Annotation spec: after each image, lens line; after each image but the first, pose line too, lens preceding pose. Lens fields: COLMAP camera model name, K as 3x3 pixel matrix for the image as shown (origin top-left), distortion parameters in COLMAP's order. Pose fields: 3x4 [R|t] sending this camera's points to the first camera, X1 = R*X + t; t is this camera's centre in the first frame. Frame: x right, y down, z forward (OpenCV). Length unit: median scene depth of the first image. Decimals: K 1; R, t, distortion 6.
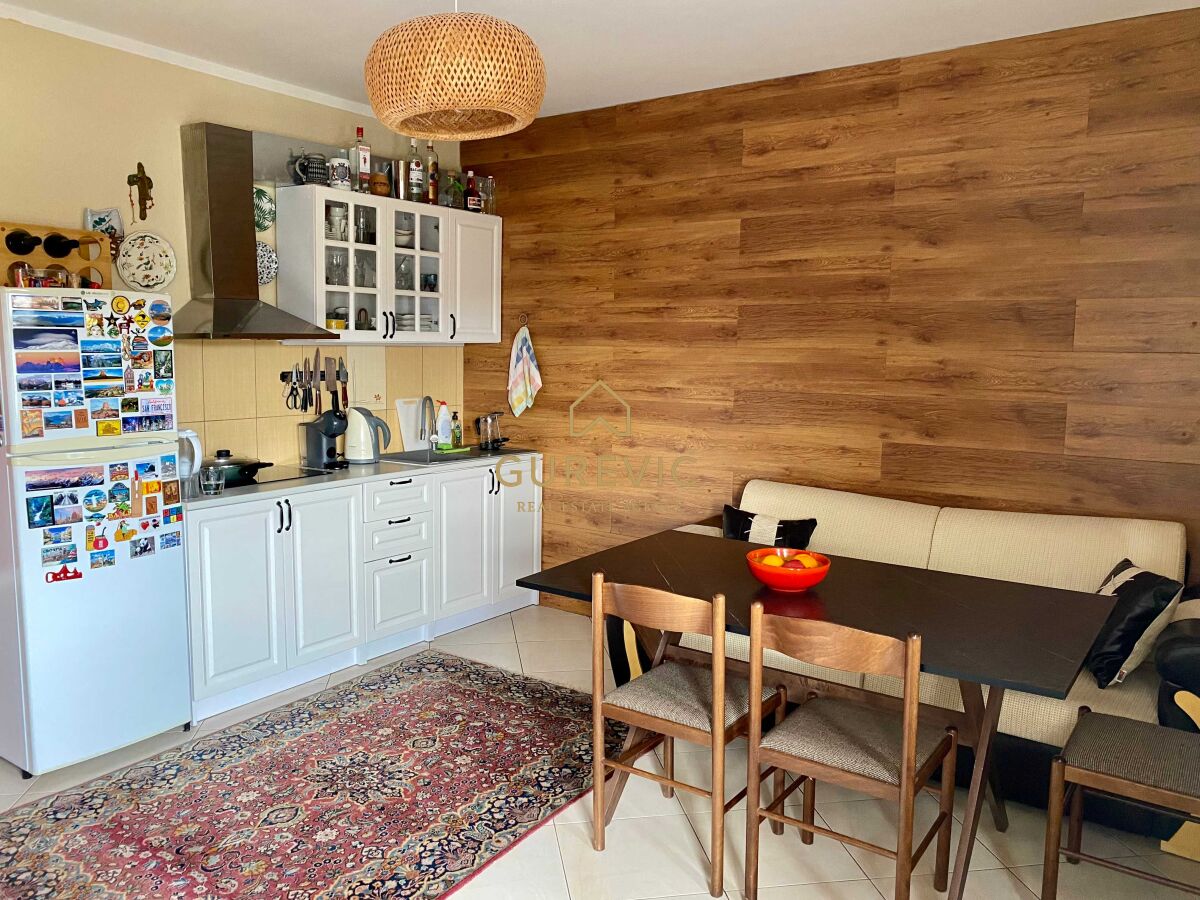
lens RADIAL K [[910.3, 0, 599.9], [0, 910.3, 445.6], [0, 0, 1]] dist [-0.001910, -0.010162]
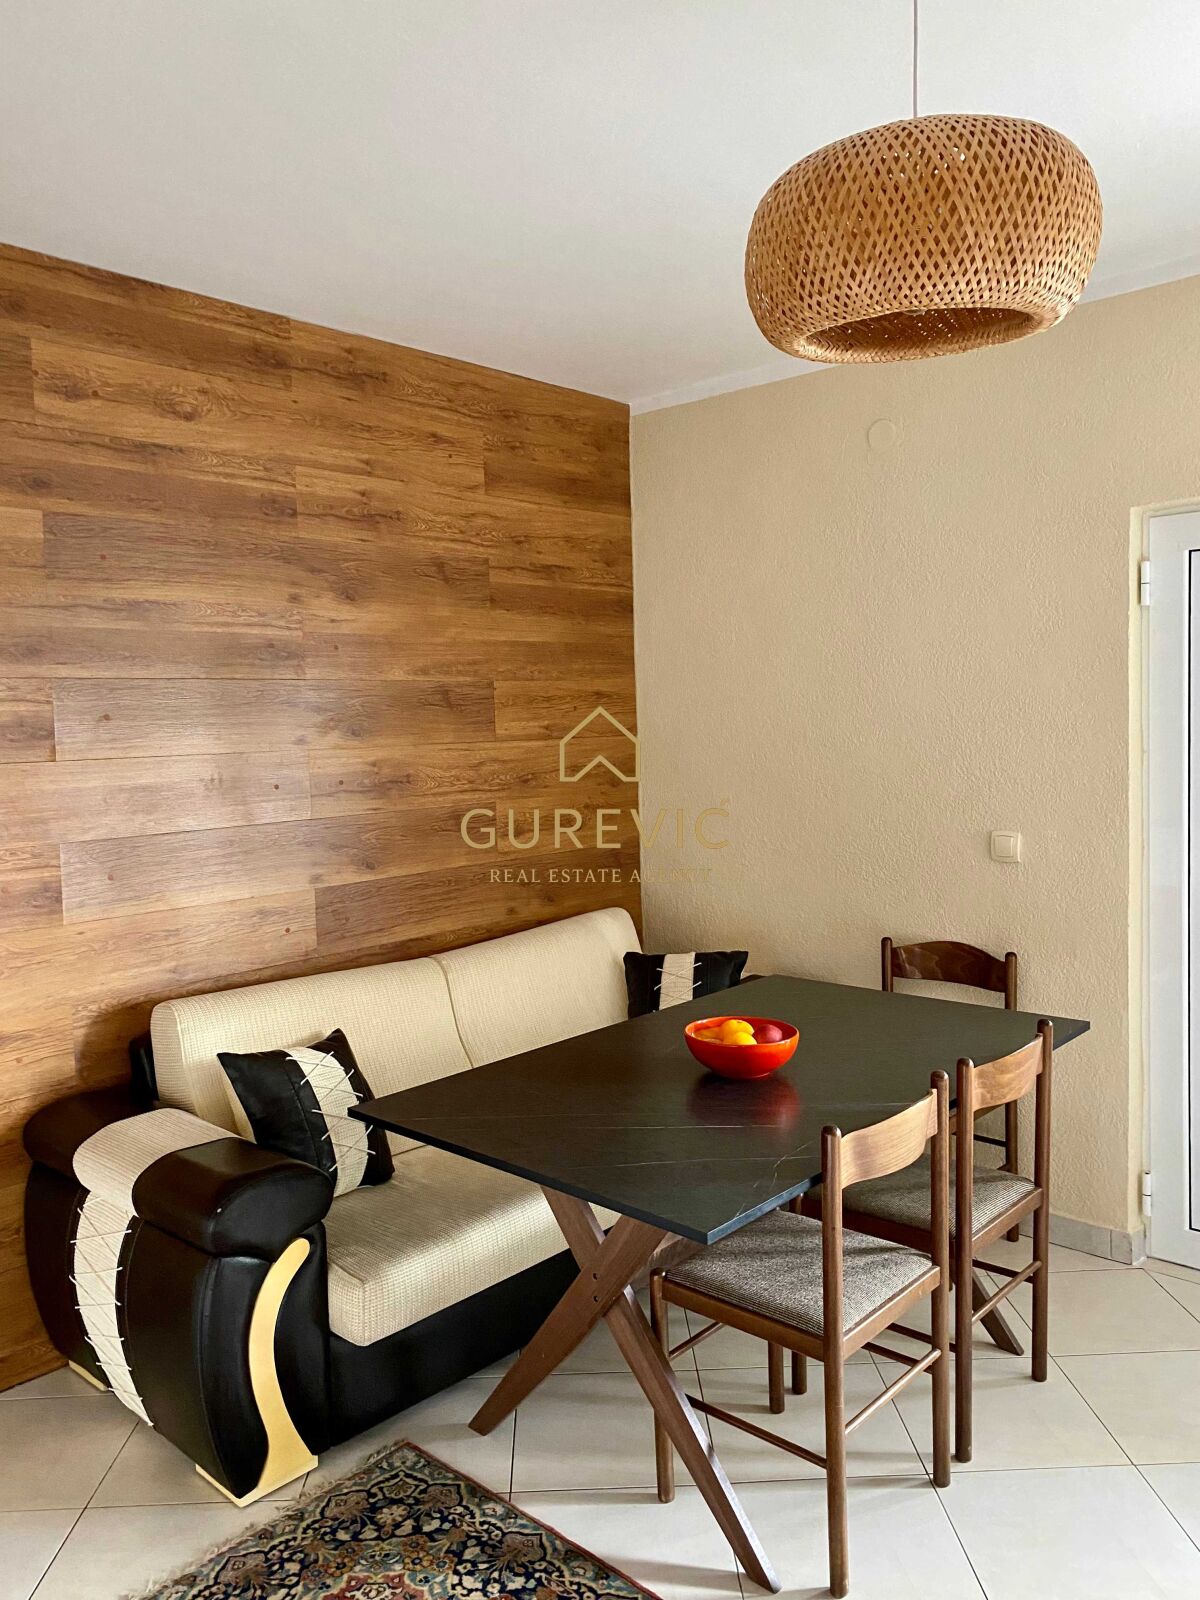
lens RADIAL K [[1213.8, 0, 600.4], [0, 1213.8, 805.3], [0, 0, 1]] dist [-0.001910, -0.010162]
pose [[0.122933, -0.085346, 0.988738, -0.554269], [0.137337, 0.988172, 0.068222, -0.099549], [-0.982866, 0.127404, 0.133200, 0.695730]]
